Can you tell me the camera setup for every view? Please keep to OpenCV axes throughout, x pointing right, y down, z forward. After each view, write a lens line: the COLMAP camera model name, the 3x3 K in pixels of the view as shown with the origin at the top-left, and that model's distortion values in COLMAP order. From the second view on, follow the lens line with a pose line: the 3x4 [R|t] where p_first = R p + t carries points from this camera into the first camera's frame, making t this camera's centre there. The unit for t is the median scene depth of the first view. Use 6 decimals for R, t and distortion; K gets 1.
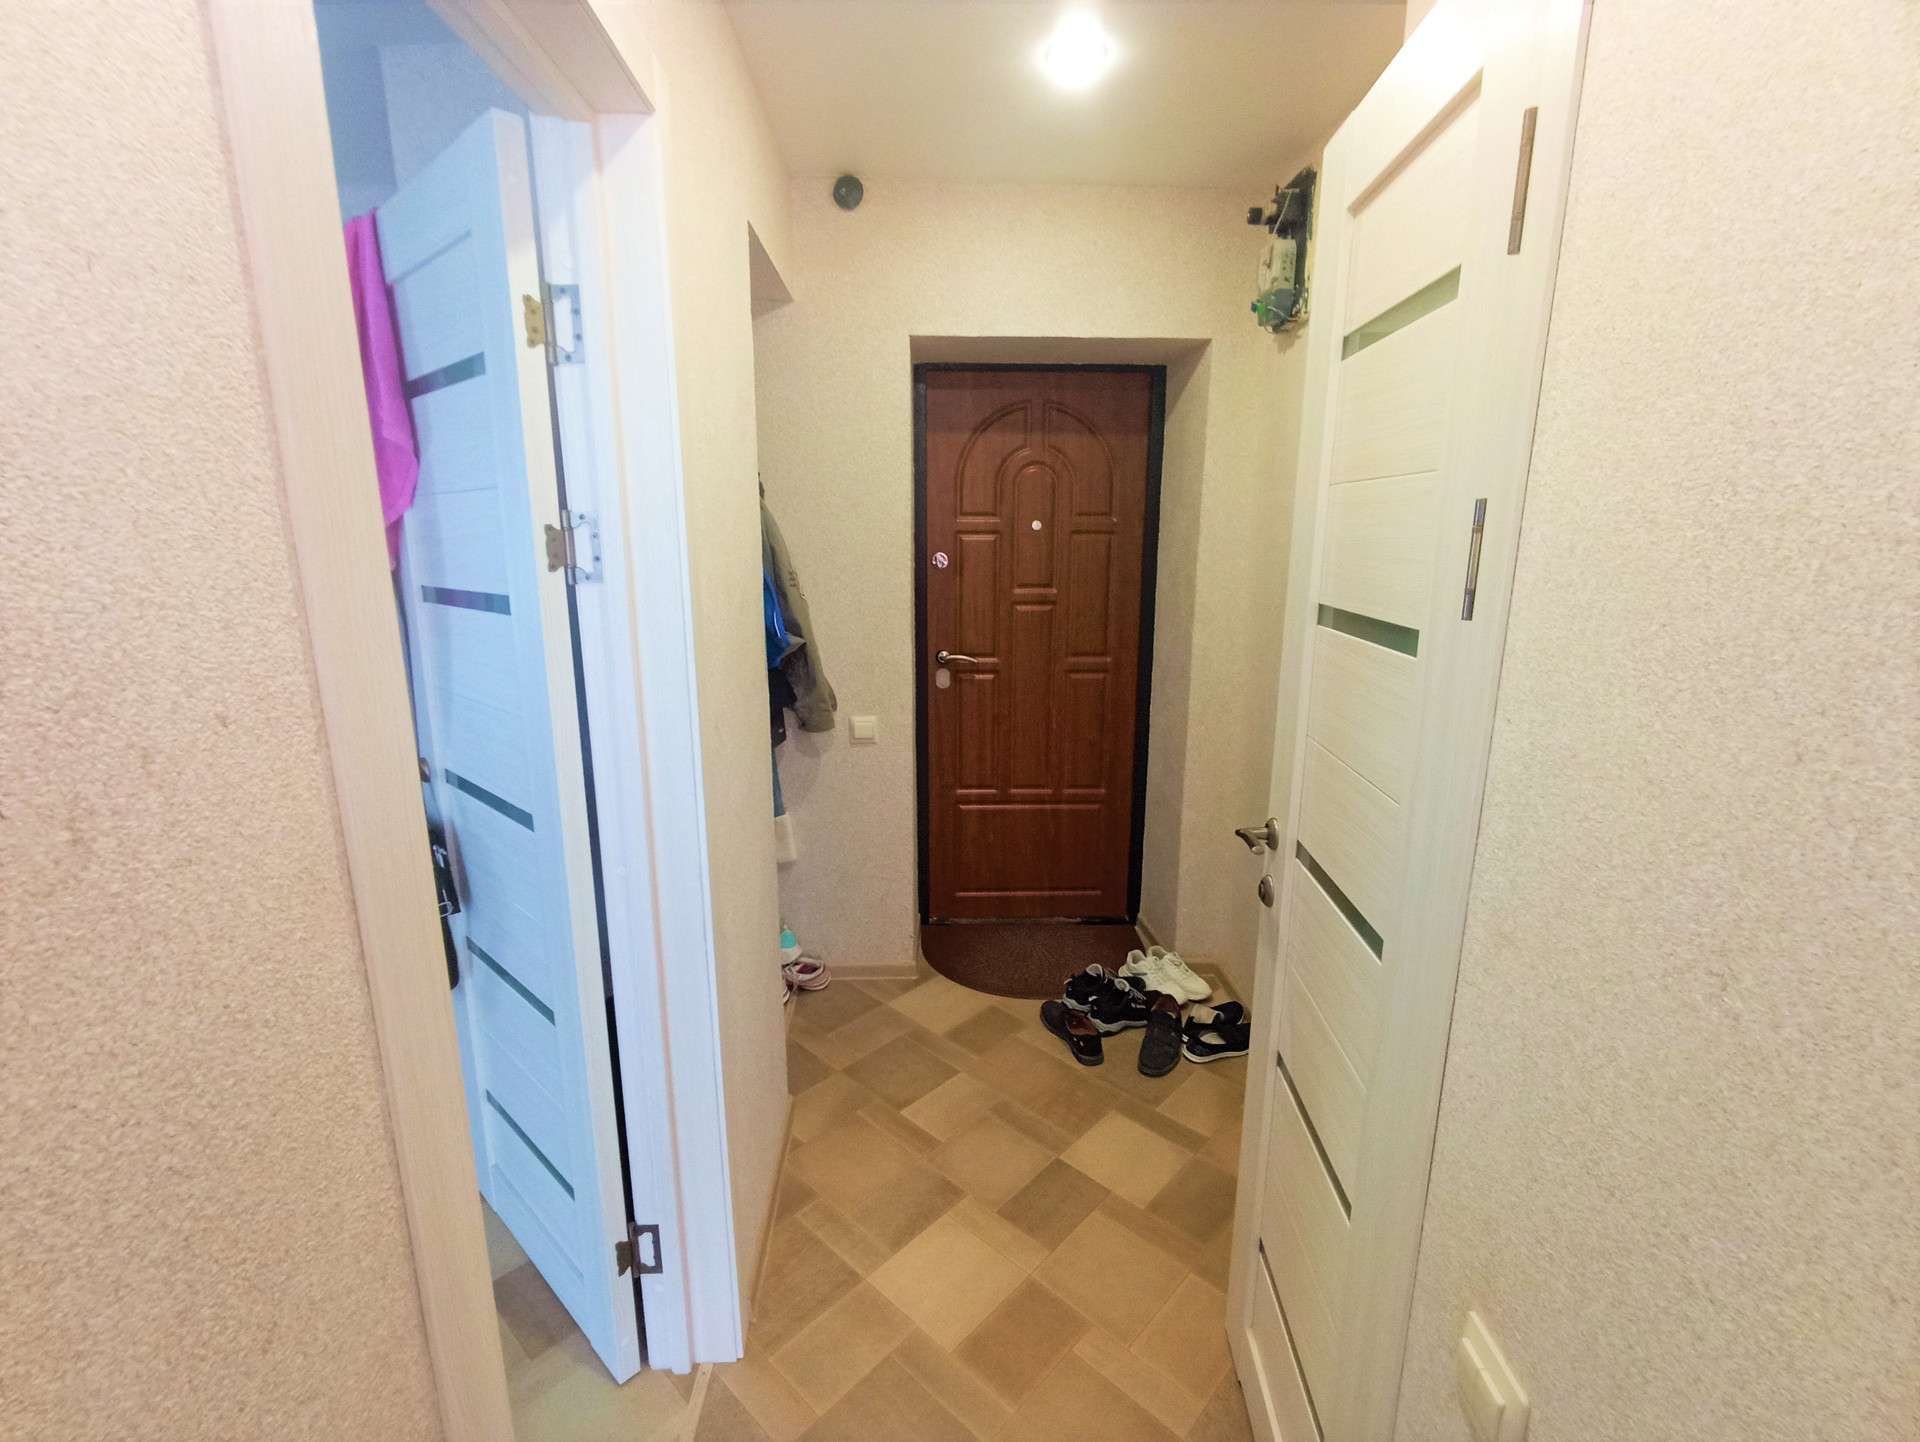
lens RADIAL K [[875.3, 0, 952.5], [0, 875.3, 722.5], [0, 0, 1]] dist [-0.002671, 0.000059]
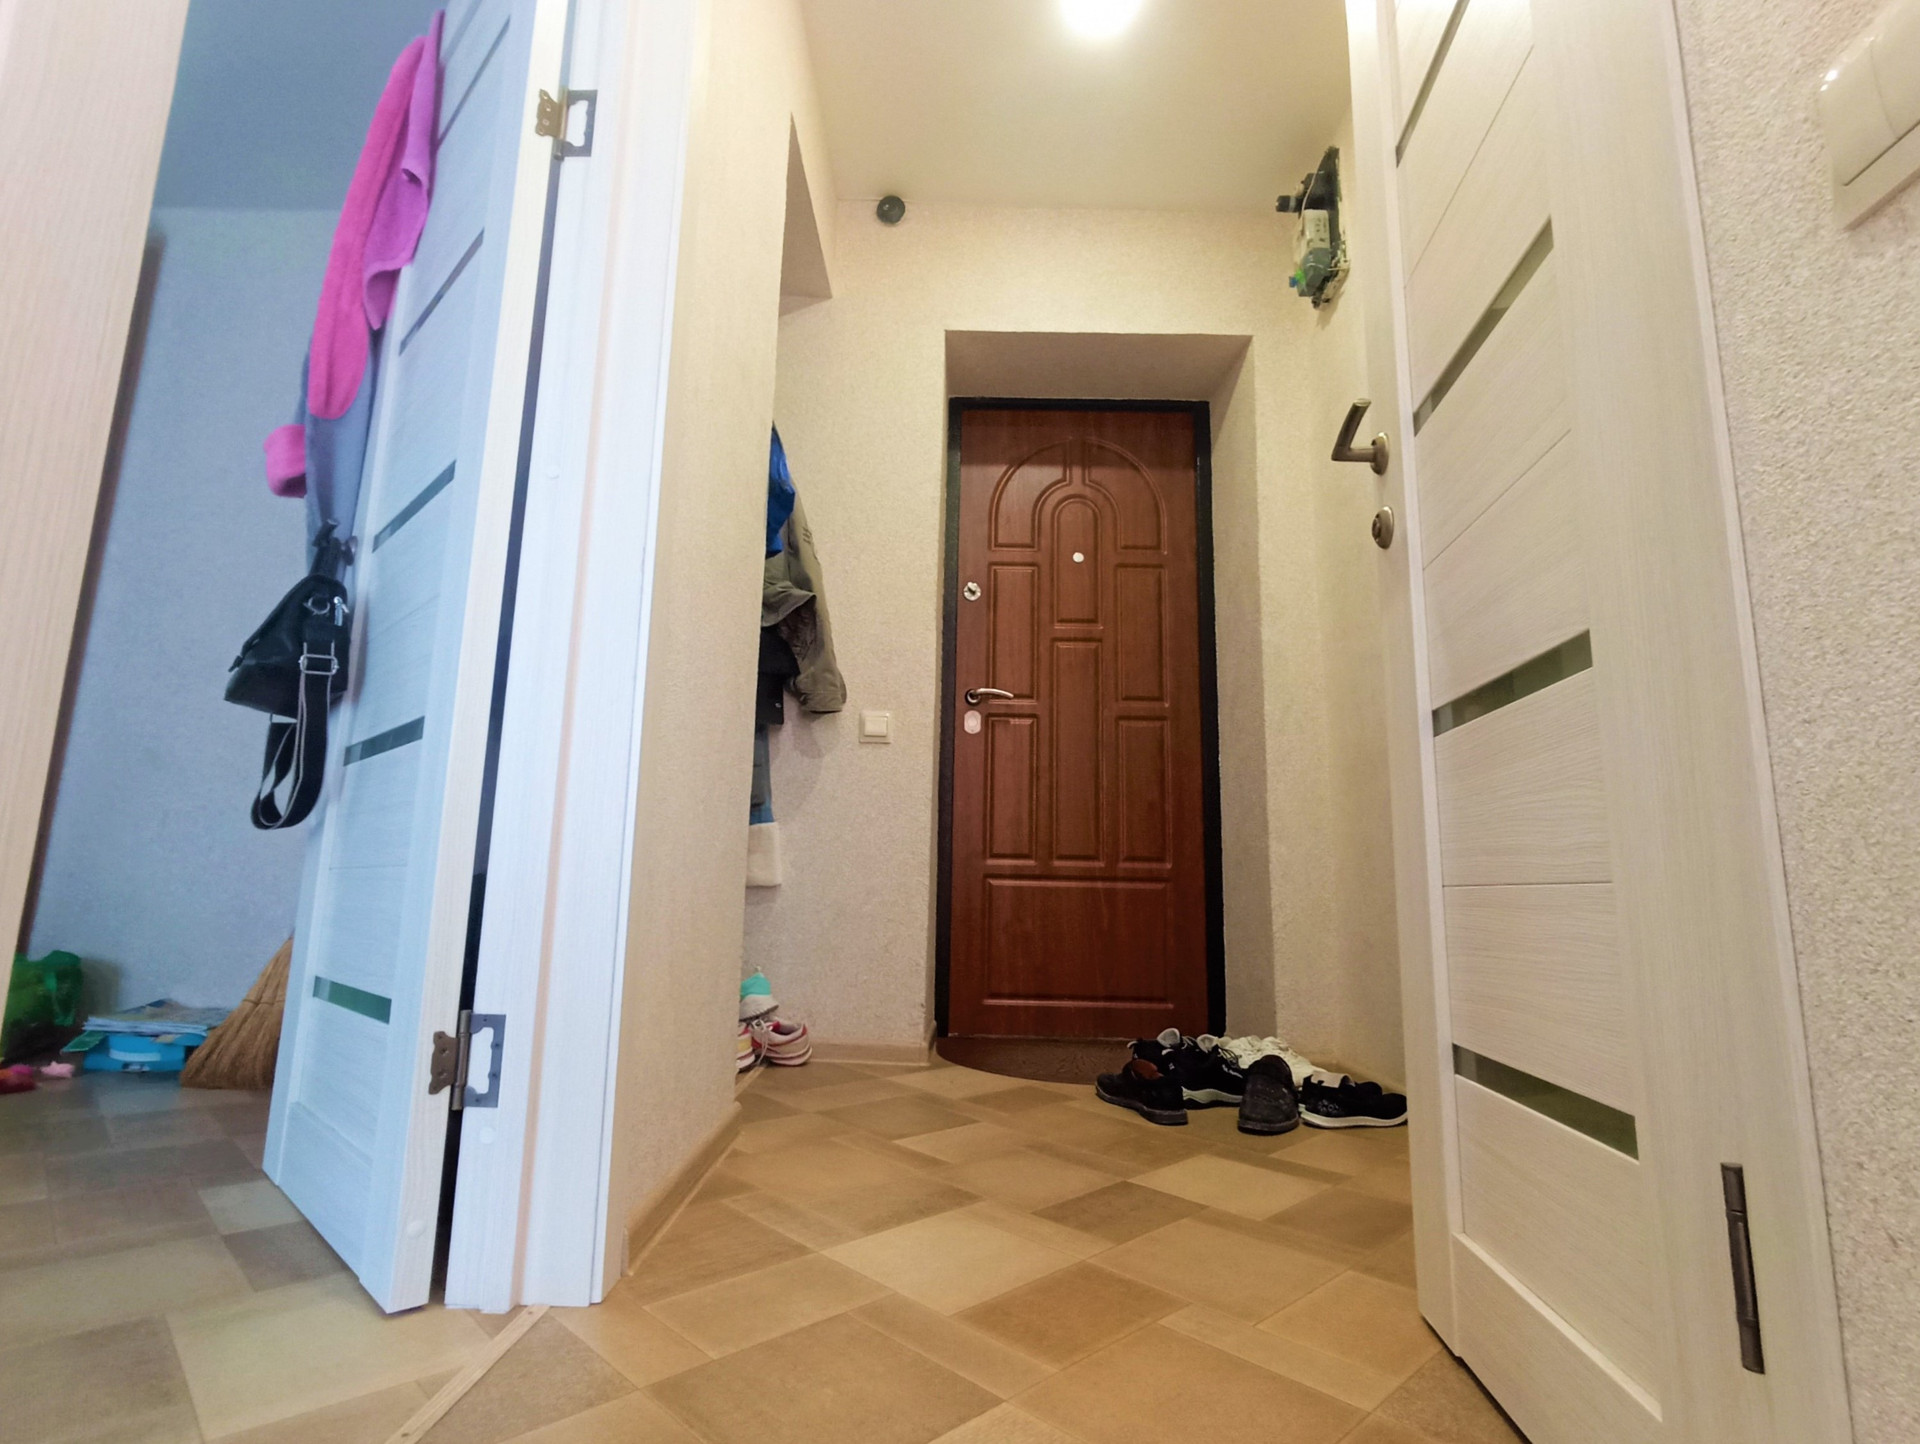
lens RADIAL K [[957.6, 0, 953.1], [0, 957.6, 710.7], [0, 0, 1]] dist [-0.000610, 0.000360]
pose [[0.998909, 0.013464, -0.044708, 0.013401], [-0.029557, 0.923589, -0.382244, 0.339629], [0.036145, 0.383149, 0.922979, 0.144368]]
